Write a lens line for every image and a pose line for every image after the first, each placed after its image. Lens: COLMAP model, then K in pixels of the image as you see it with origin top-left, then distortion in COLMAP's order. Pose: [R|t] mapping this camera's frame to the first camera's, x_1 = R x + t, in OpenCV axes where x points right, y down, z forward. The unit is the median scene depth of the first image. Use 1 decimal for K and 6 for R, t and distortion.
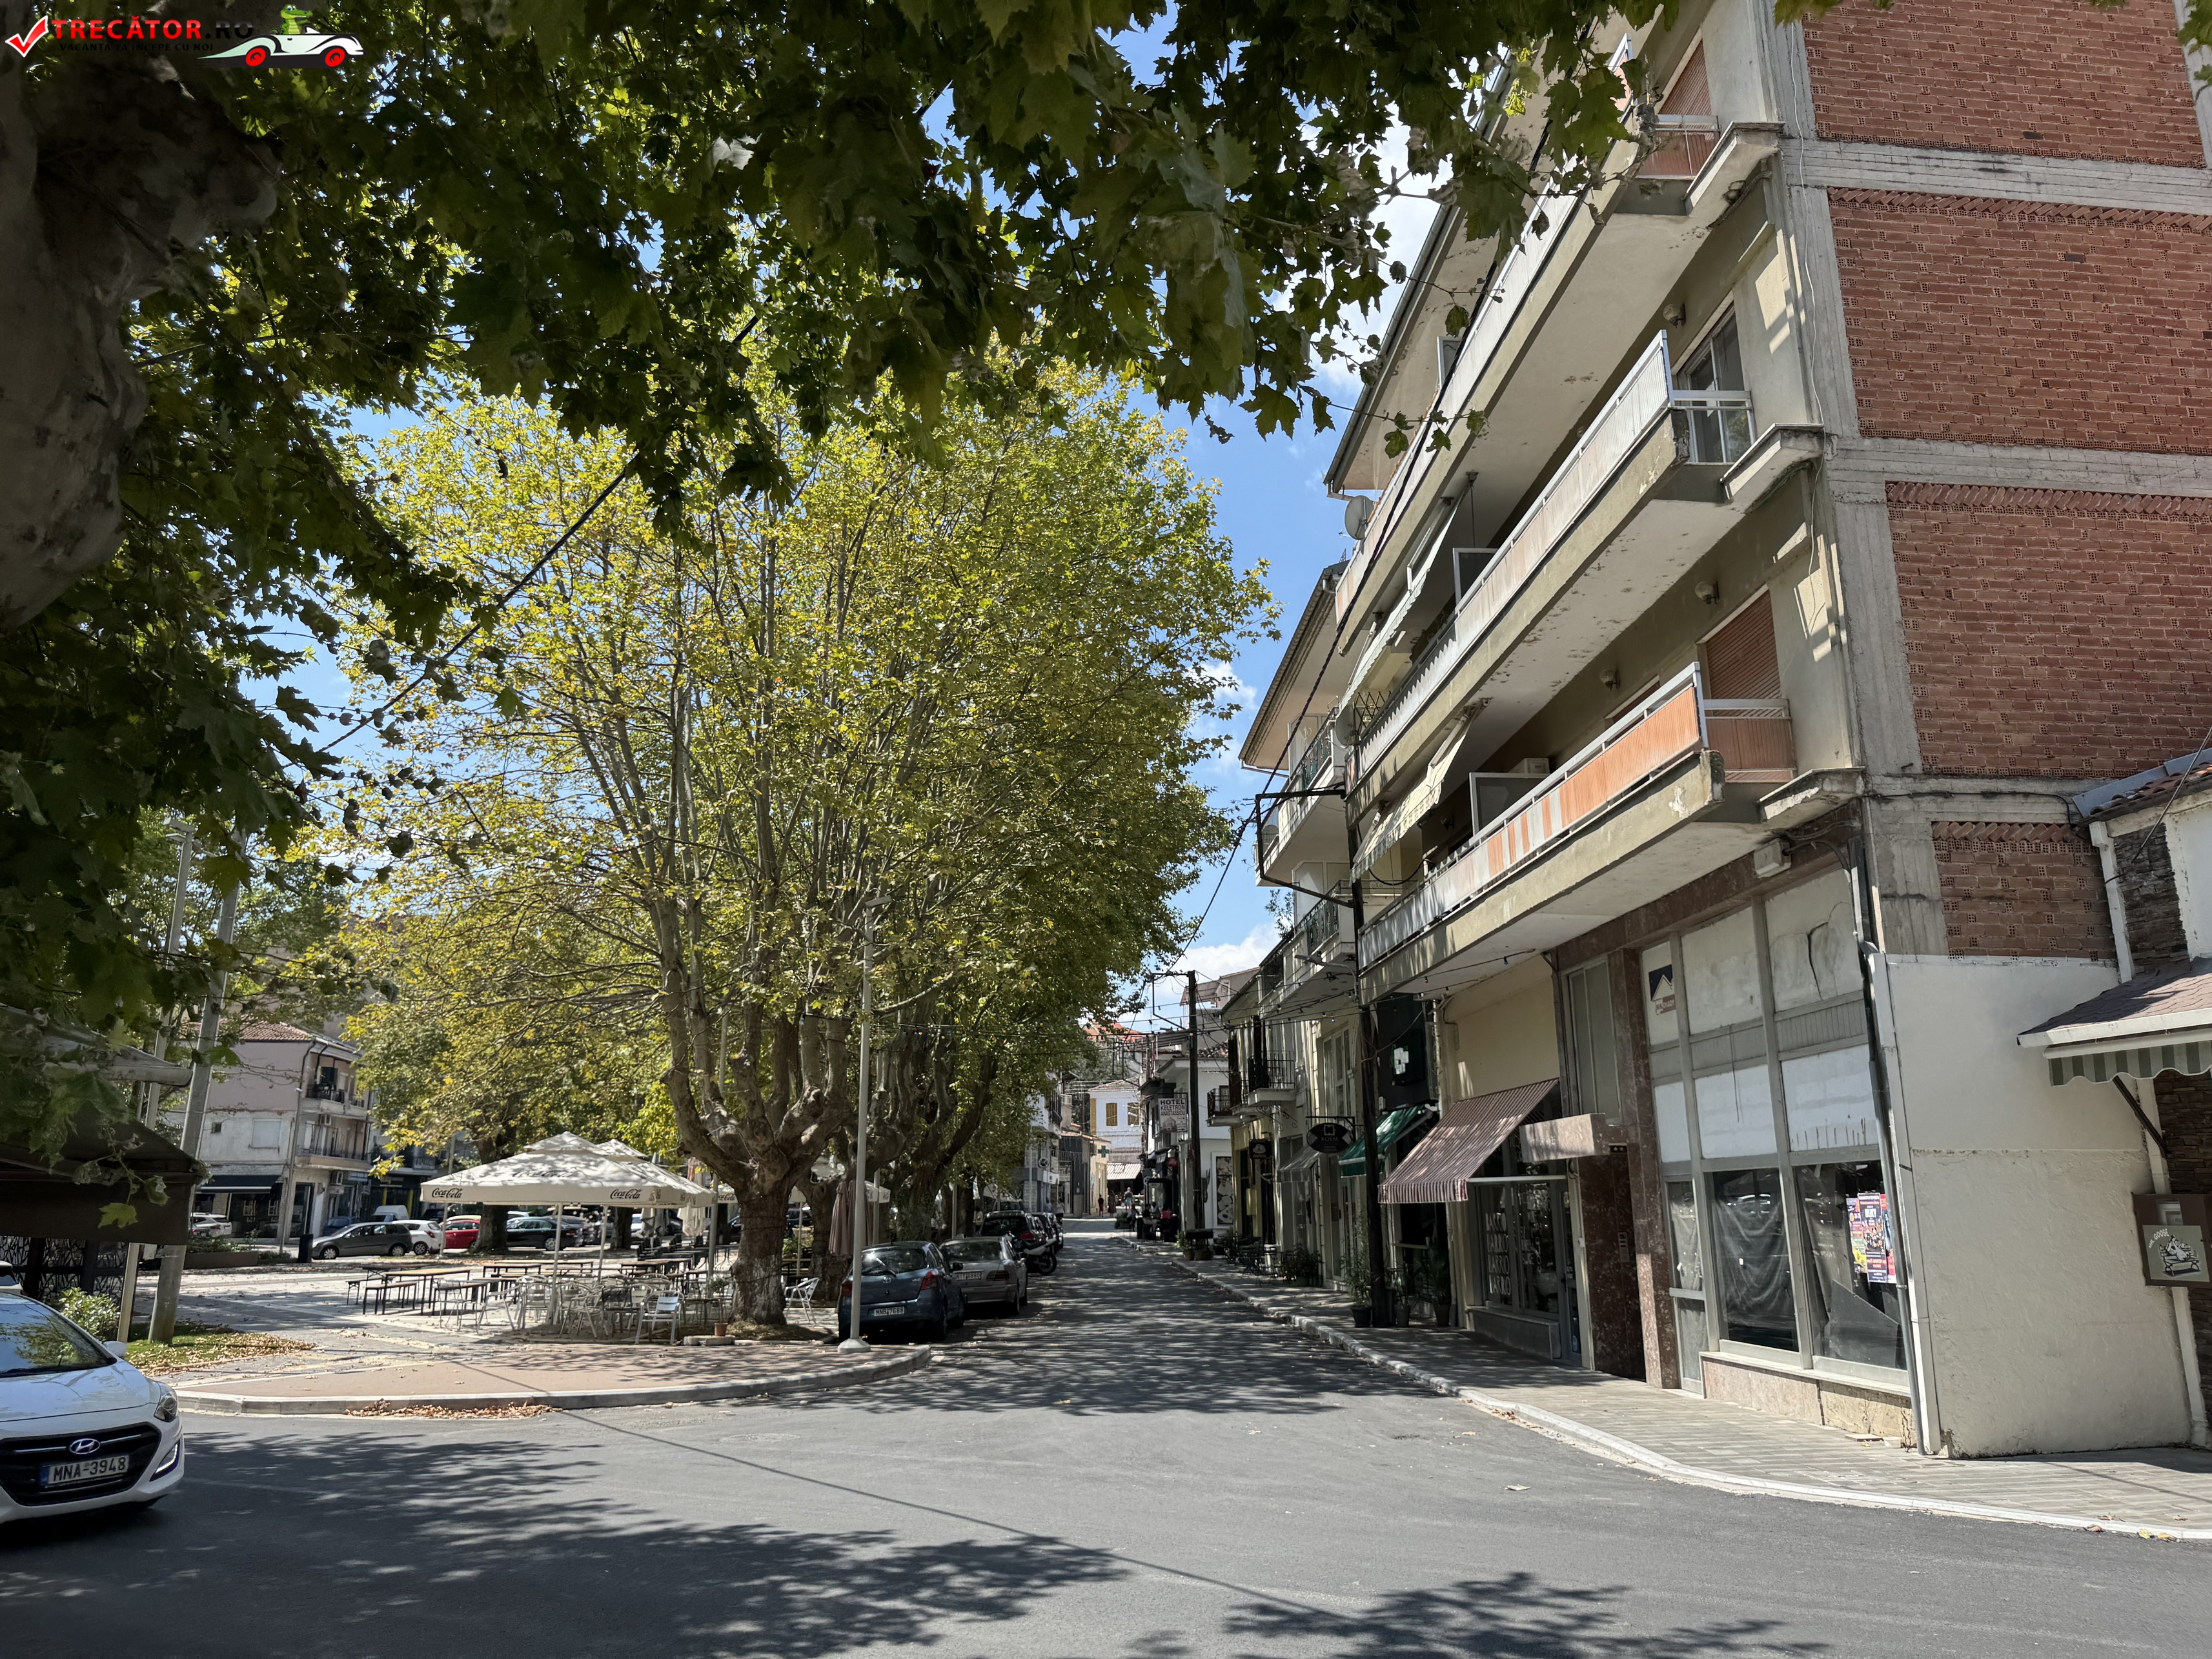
lens RADIAL K [[1550.5, 0, 1102.6], [0, 1550.5, 820.0], [0, 0, 1]] dist [0.086920, -0.091721]
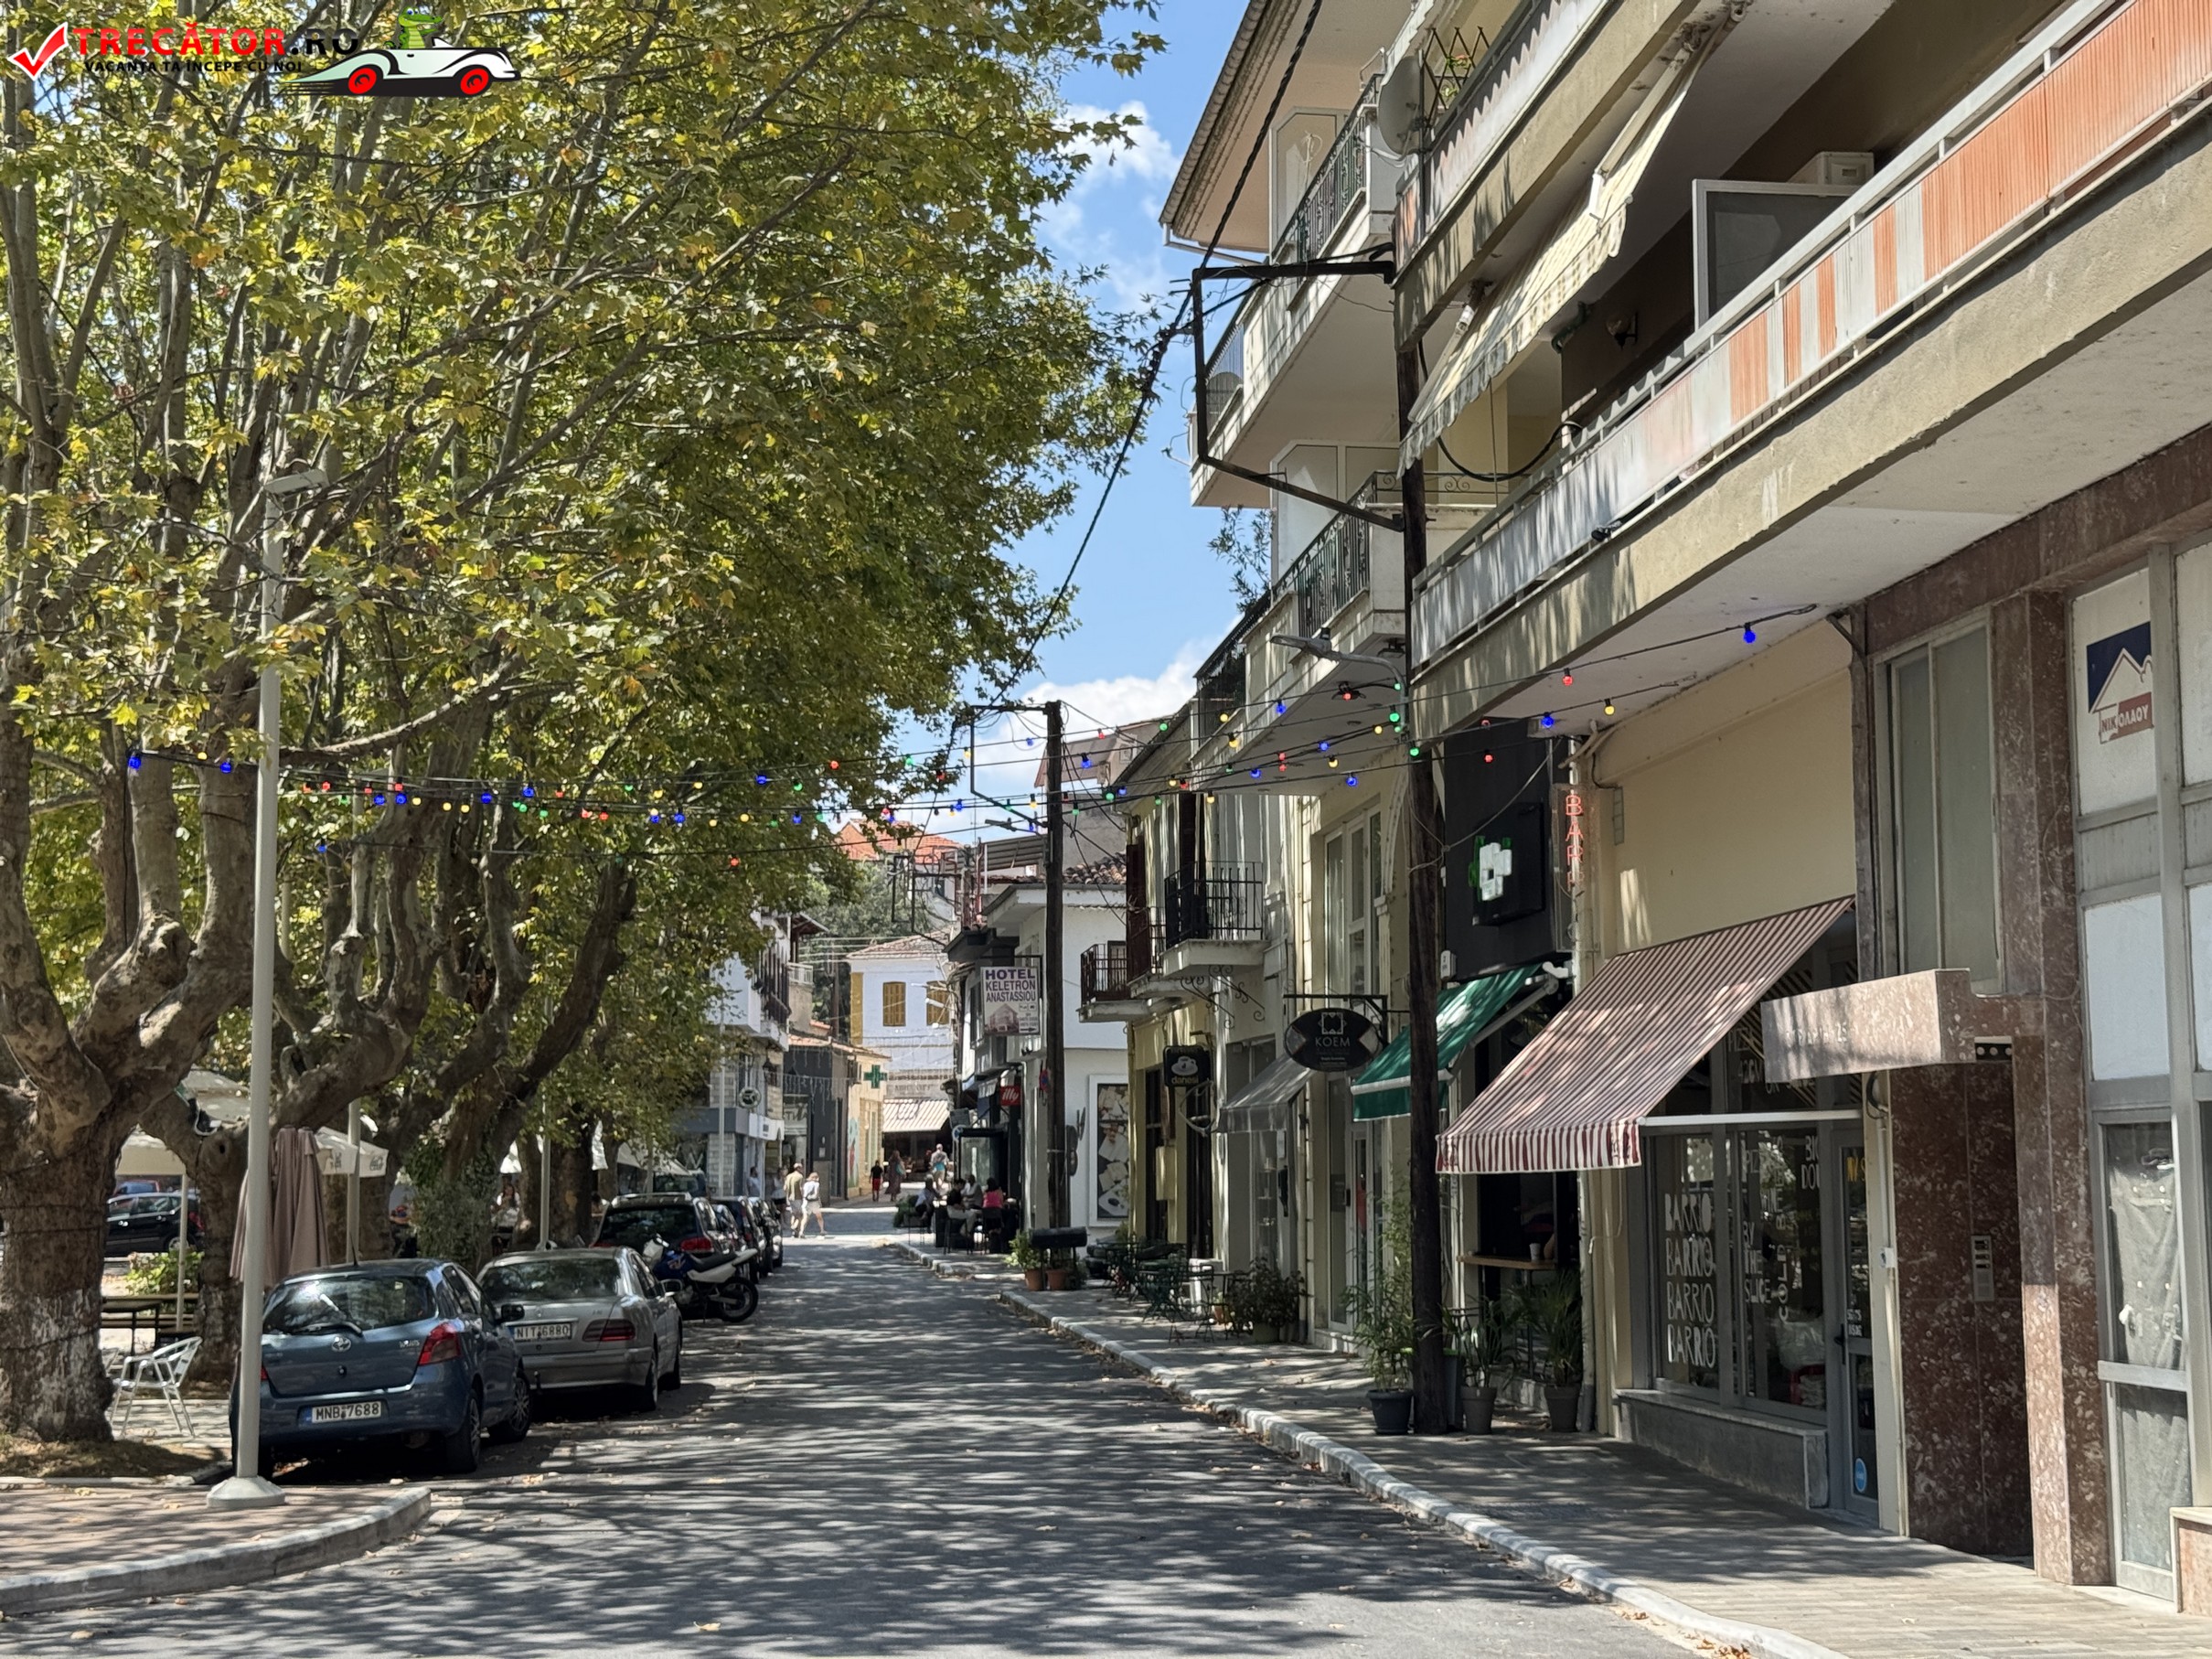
lens RADIAL K [[3096.6, 0, 1187.6], [0, 3096.6, 834.7], [0, 0, 1]] dist [0.084505, -0.027111]
pose [[0.995252, 0.010728, 0.096734, 0.013268], [-0.023264, 0.991318, 0.129409, 0.026665], [-0.094506, -0.131045, 0.986862, 0.106310]]
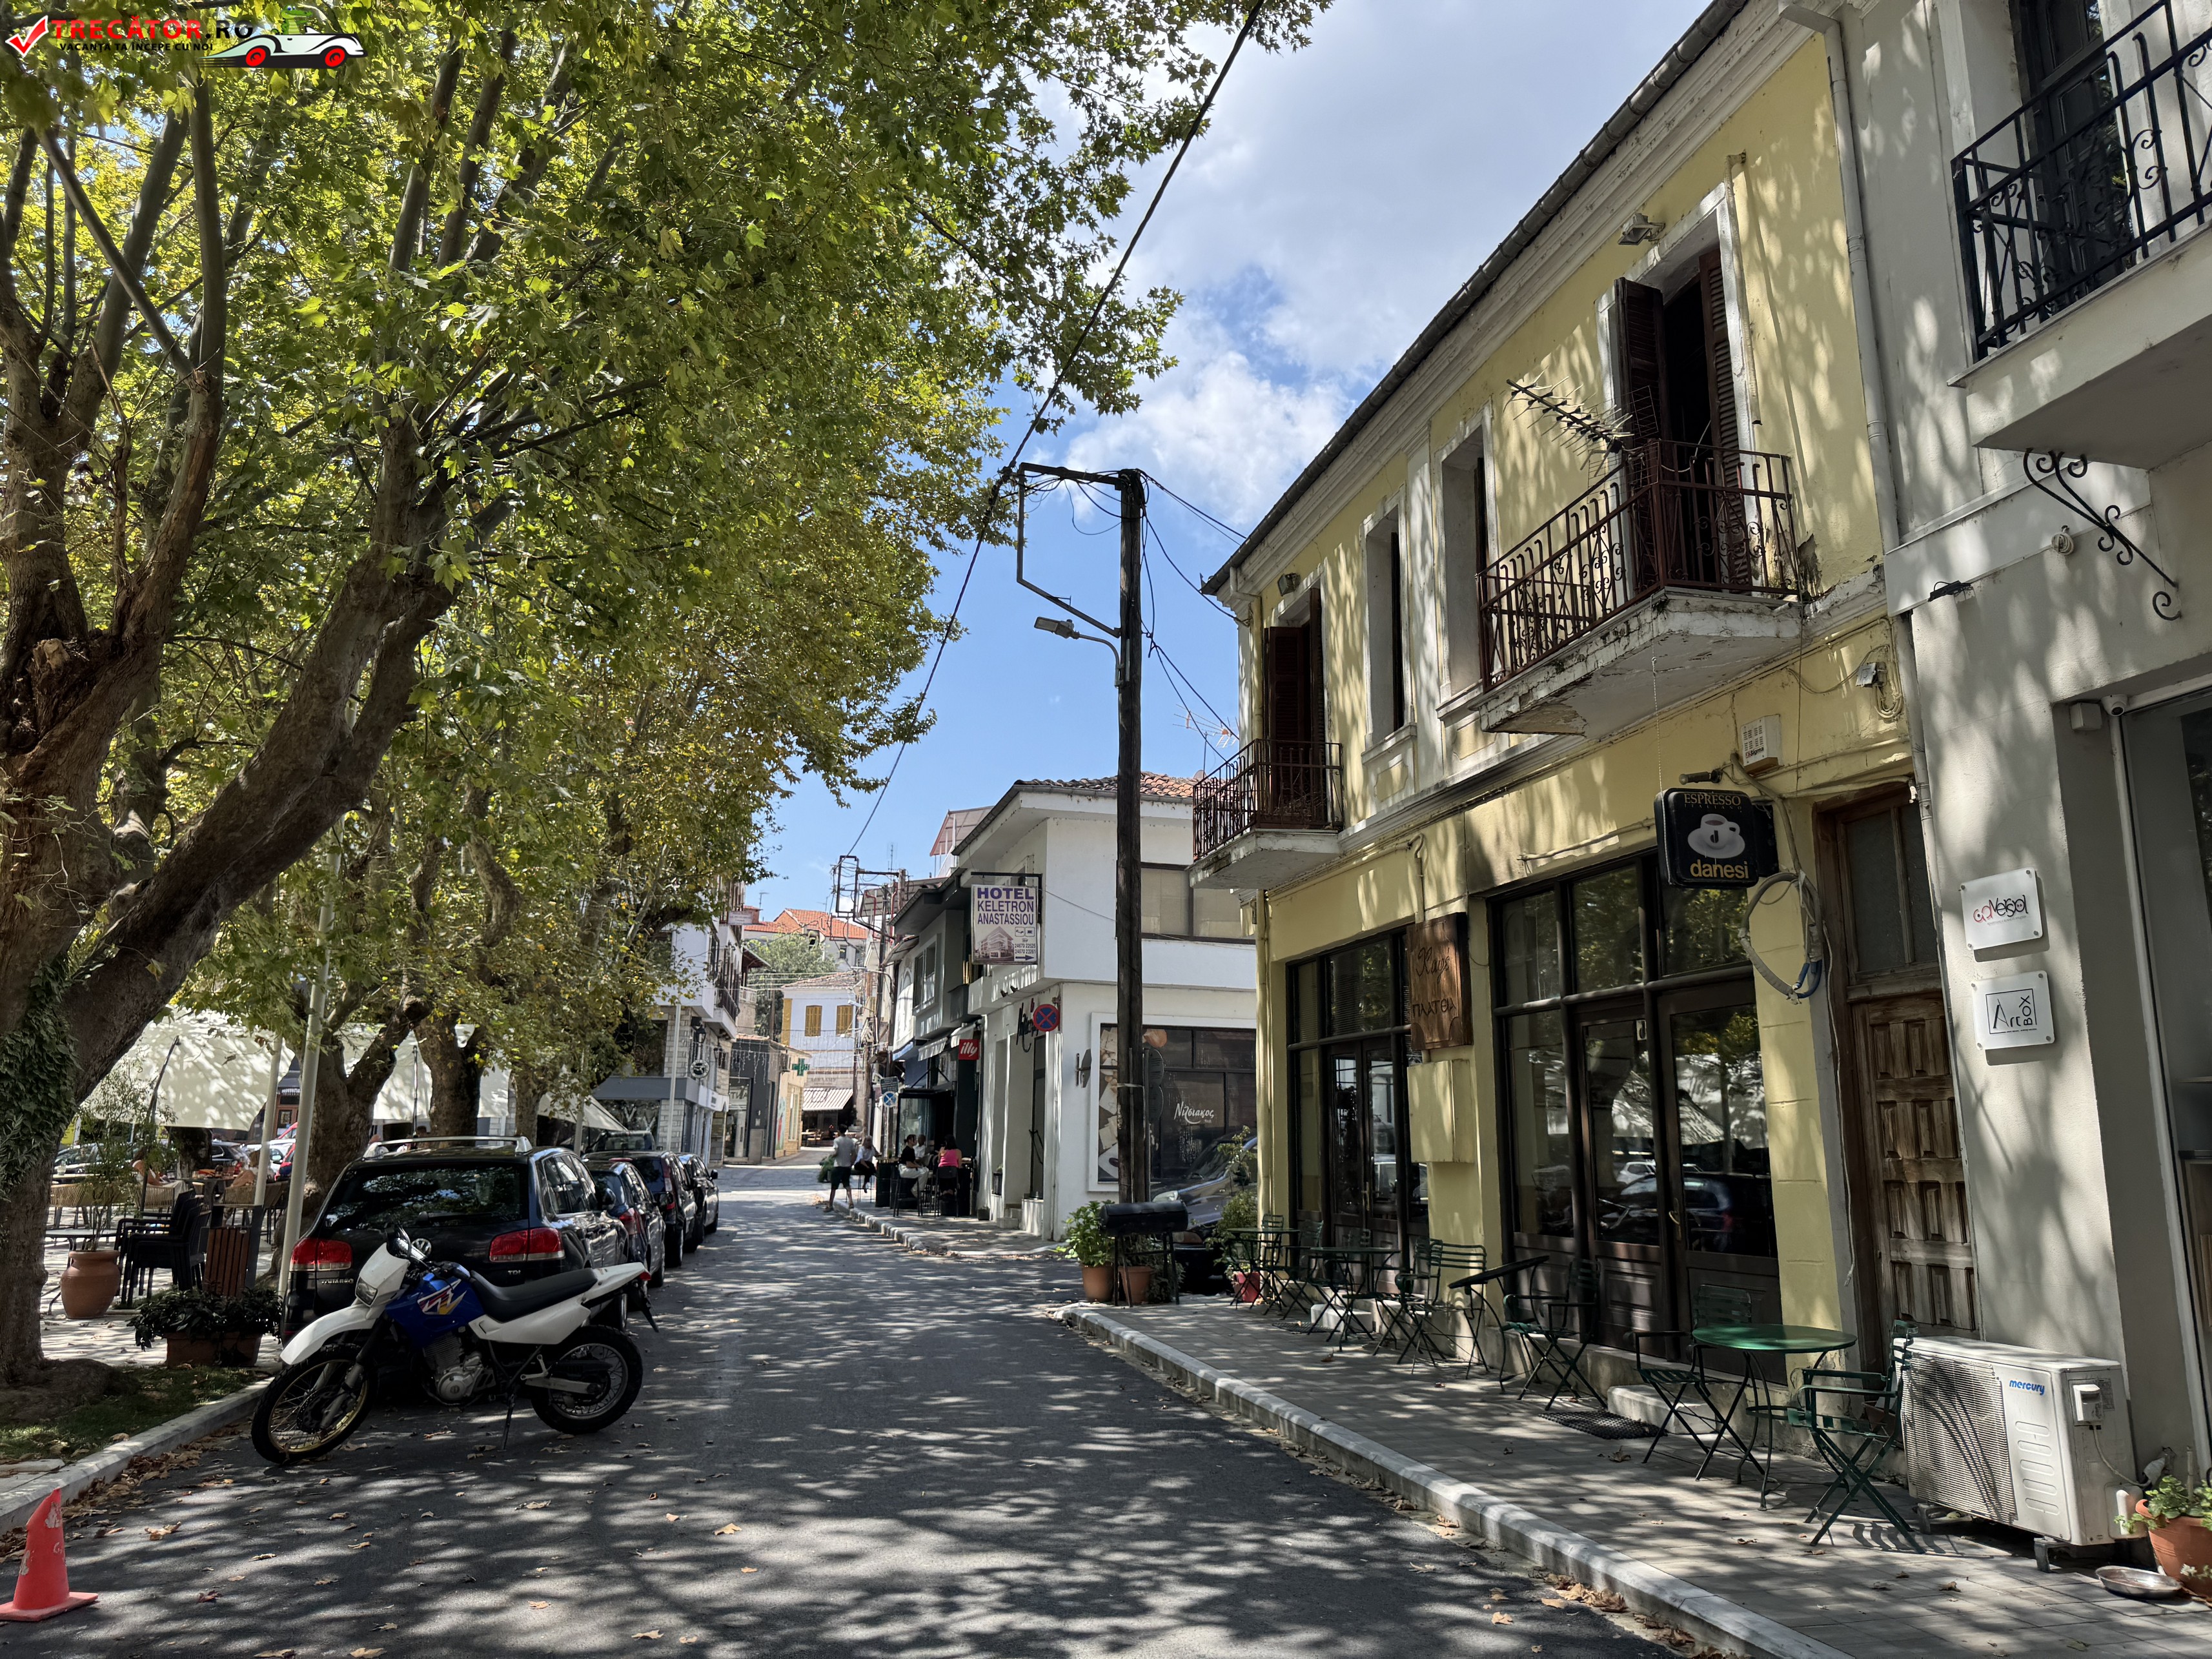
lens RADIAL K [[1549.3, 0, 1138.0], [0, 1549.3, 831.8], [0, 0, 1]] dist [0.177225, -0.272607]
pose [[0.976060, 0.055196, 0.210381, -0.021733], [-0.063636, 0.997409, 0.033554, 0.328551], [-0.207984, -0.046138, 0.977044, 1.287744]]
